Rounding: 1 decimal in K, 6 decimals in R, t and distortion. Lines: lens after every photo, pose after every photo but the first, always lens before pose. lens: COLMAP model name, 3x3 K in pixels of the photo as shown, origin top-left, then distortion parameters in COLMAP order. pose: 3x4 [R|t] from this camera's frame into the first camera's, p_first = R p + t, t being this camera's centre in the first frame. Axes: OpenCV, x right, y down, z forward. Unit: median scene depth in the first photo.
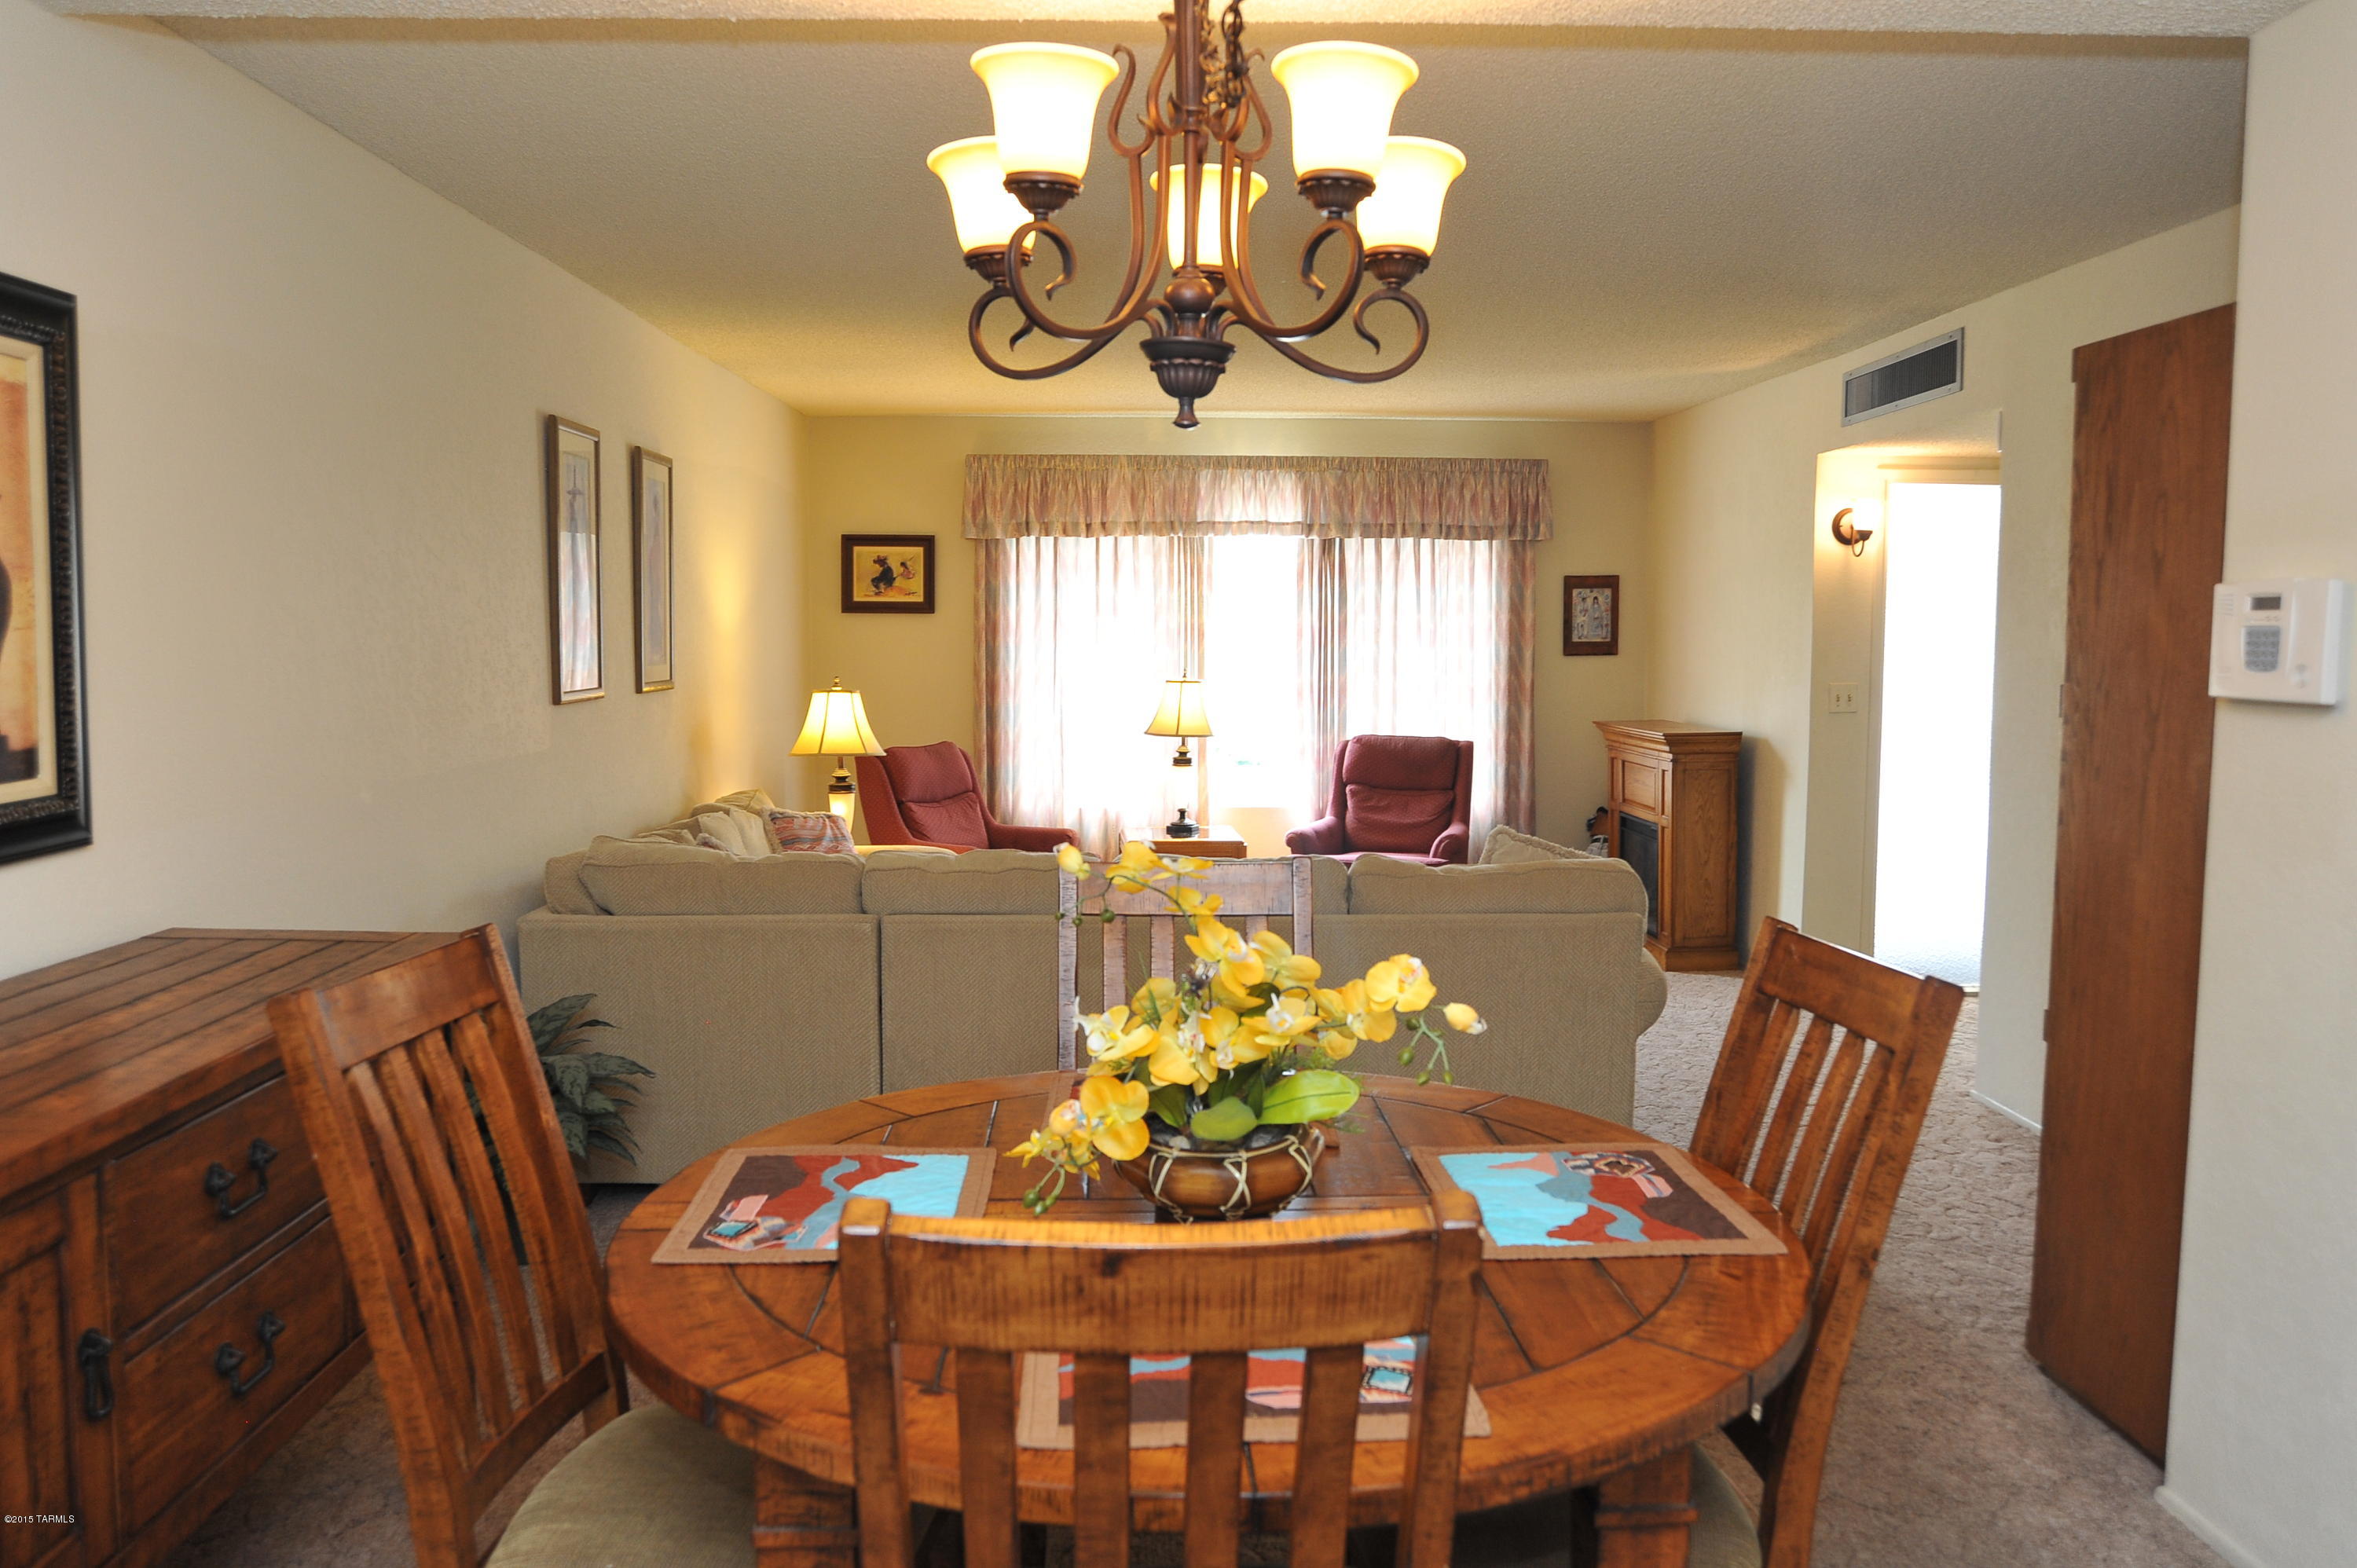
lens RADIAL K [[1777.2, 0, 1176.5], [0, 1777.2, 784.9], [0, 0, 1]] dist [0.000552, 0.000084]
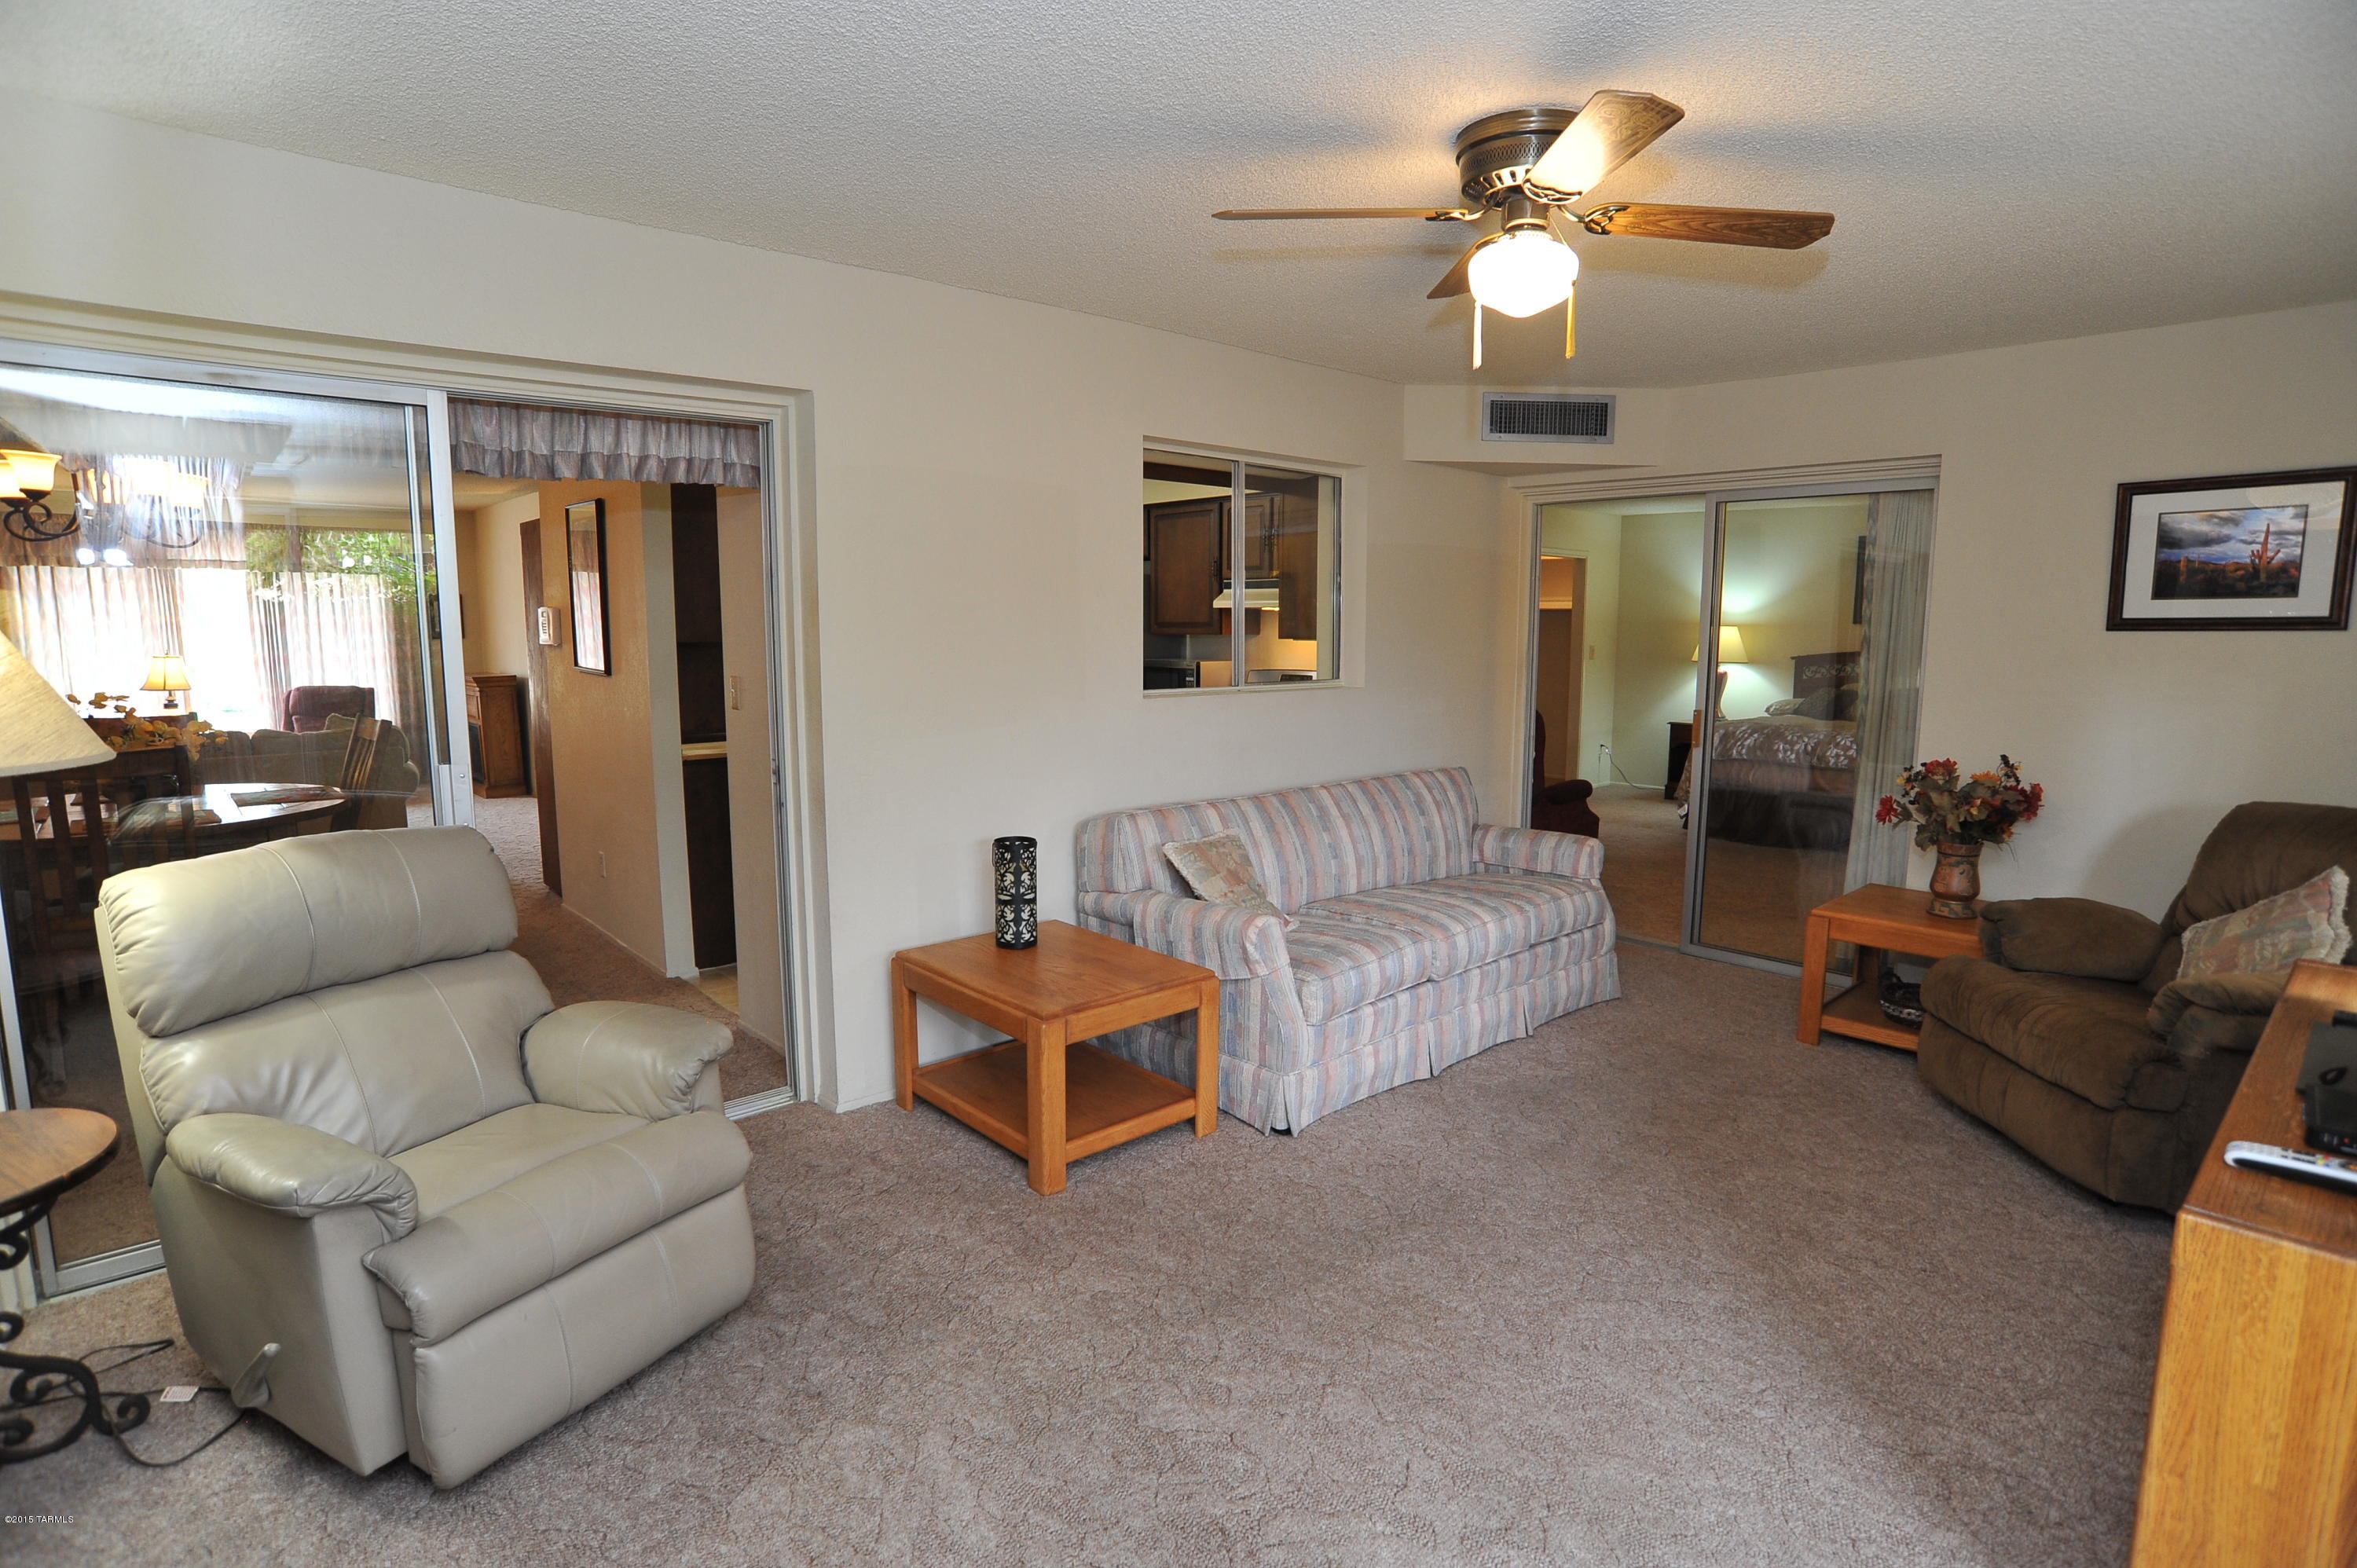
lens RADIAL K [[1205.2, 0, 1170.9], [0, 1205.2, 776.9], [0, 0, 1]] dist [-0.003997, -0.000785]
pose [[0.760553, -0.092729, 0.642620, -0.015282], [0.045415, 0.994922, 0.089815, -0.006076], [-0.647686, -0.039125, 0.760902, -0.462780]]
